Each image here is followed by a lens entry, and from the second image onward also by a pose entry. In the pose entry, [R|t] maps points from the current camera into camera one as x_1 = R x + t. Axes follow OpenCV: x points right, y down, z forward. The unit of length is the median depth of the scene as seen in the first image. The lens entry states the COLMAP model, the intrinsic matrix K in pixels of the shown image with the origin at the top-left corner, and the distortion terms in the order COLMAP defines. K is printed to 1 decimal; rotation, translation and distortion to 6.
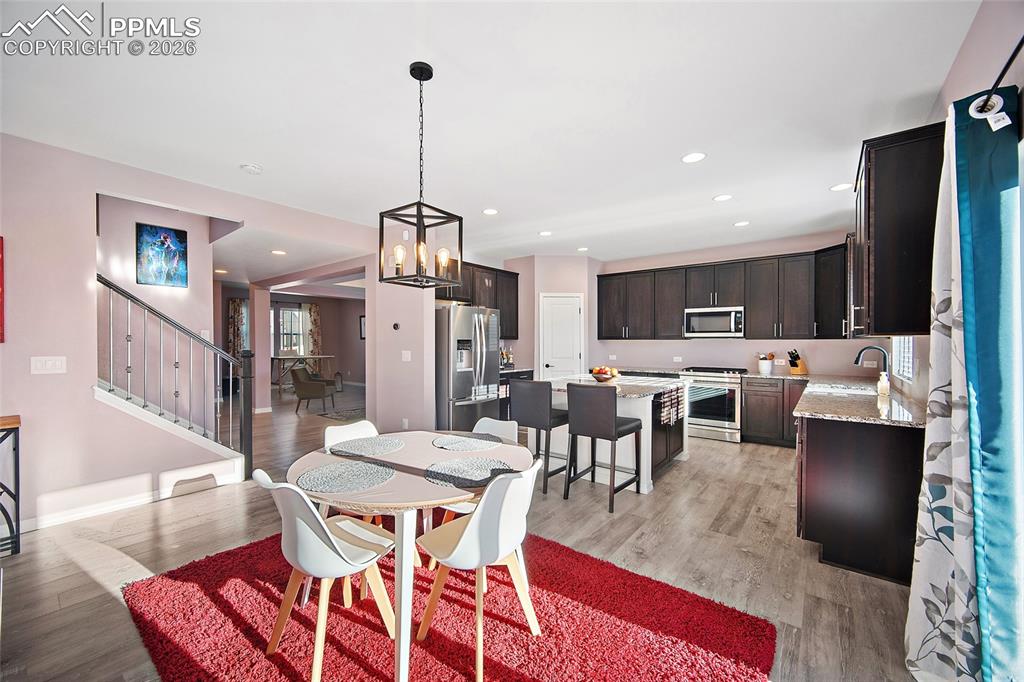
lens RADIAL K [[402.2, 0, 504.3], [0, 402.2, 341.9], [0, 0, 1]] dist [-0.002591, 0.000690]
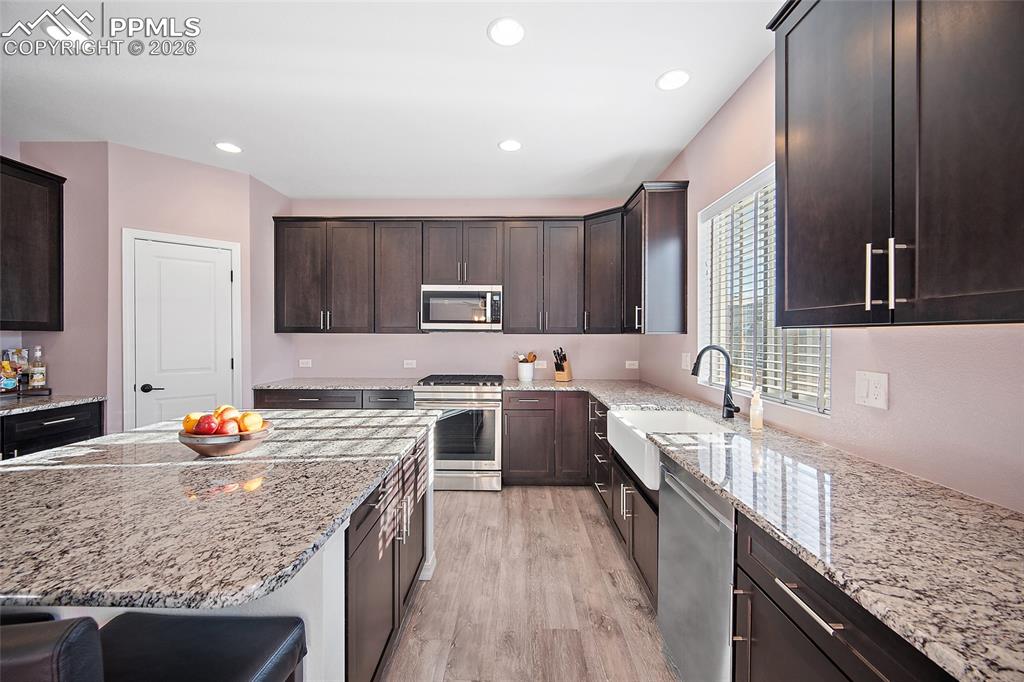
lens RADIAL K [[402.2, 0, 507.5], [0, 402.2, 339.8], [0, 0, 1]] dist [-0.002591, 0.000690]
pose [[0.790637, -0.002864, 0.612278, 0.183069], [-0.002256, 0.999969, 0.007590, -0.000890], [-0.612281, -0.007383, 0.790606, 0.450691]]
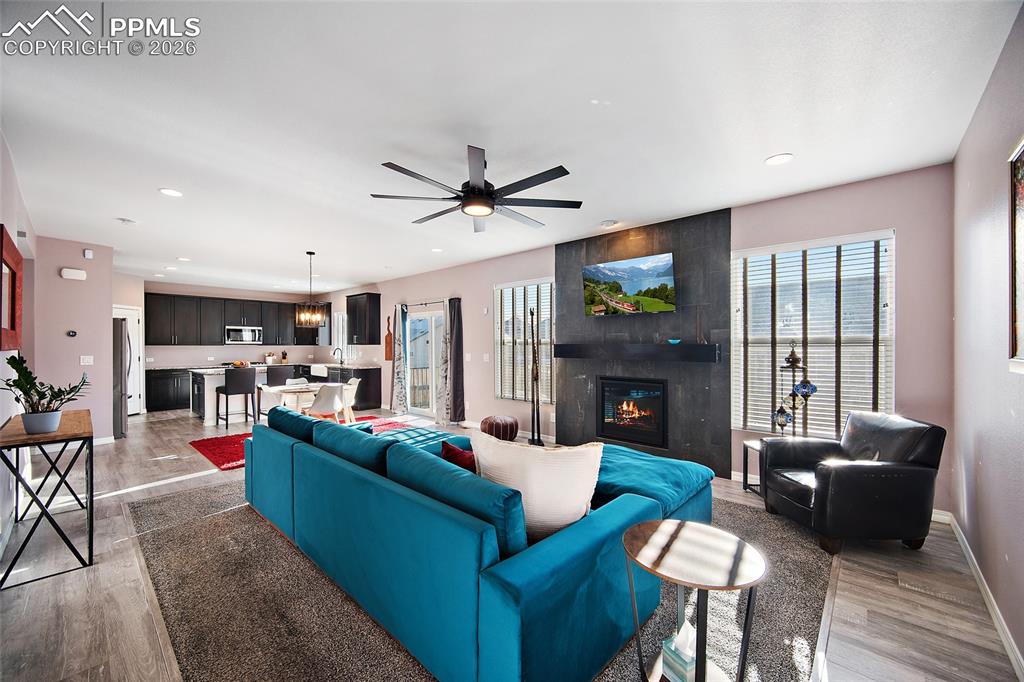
lens RADIAL K [[402.2, 0, 501.4], [0, 402.2, 345.0], [0, 0, 1]] dist [-0.002591, 0.000690]
pose [[0.063982, 0.001798, 0.997949, -1.143192], [0.002458, 0.999995, -0.001959, -0.002066], [-0.997948, 0.002578, 0.063977, -0.195735]]
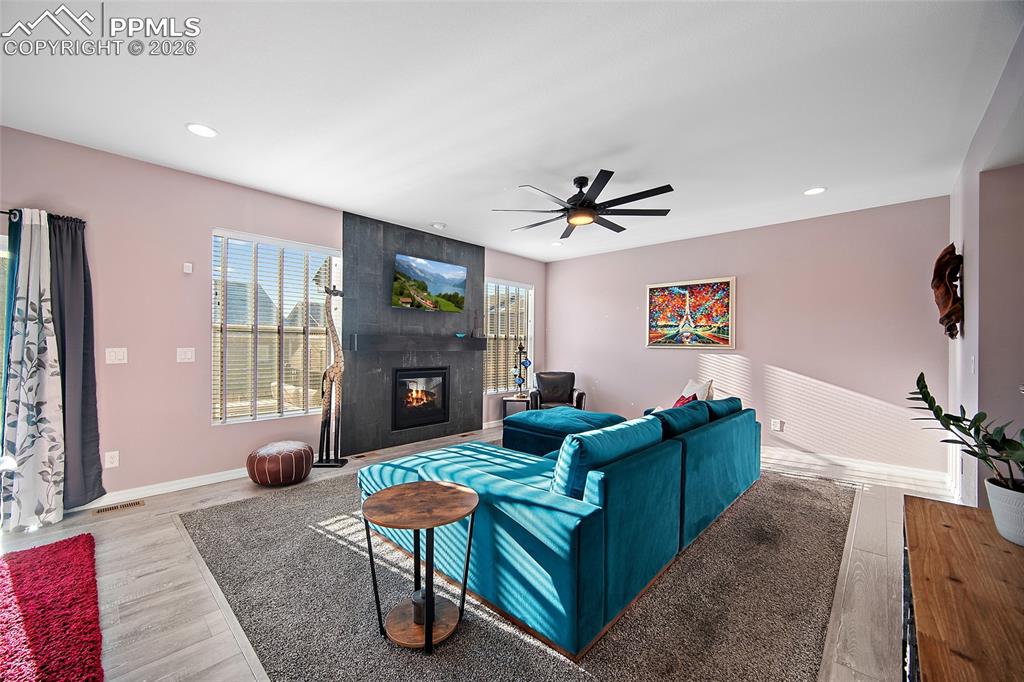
lens RADIAL K [[402.2, 0, 509.7], [0, 402.2, 346.0], [0, 0, 1]] dist [-0.002591, 0.000690]
pose [[-0.998182, -0.008804, 0.059631, -0.502529], [-0.008560, 0.999954, 0.004349, 0.011851], [-0.059666, 0.003830, -0.998211, 0.541652]]
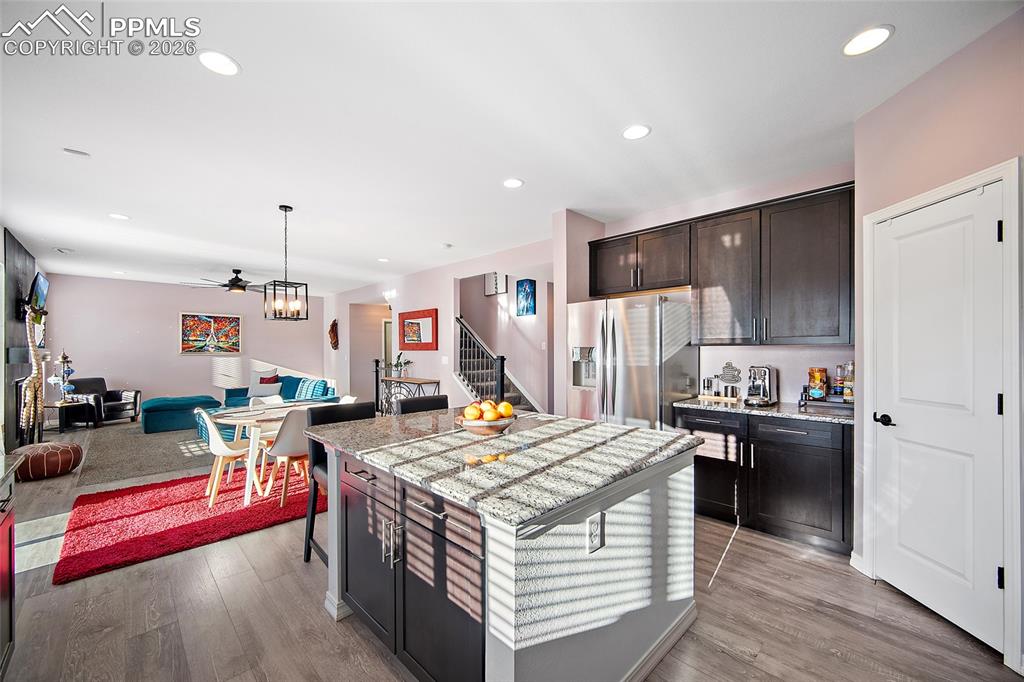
lens RADIAL K [[402.2, 0, 494.4], [0, 402.2, 349.8], [0, 0, 1]] dist [-0.002591, 0.000690]
pose [[-0.129499, -0.002142, -0.991577, 0.597962], [-0.002704, 0.999995, -0.001807, -0.002000], [0.991576, 0.002447, -0.129504, 0.867948]]
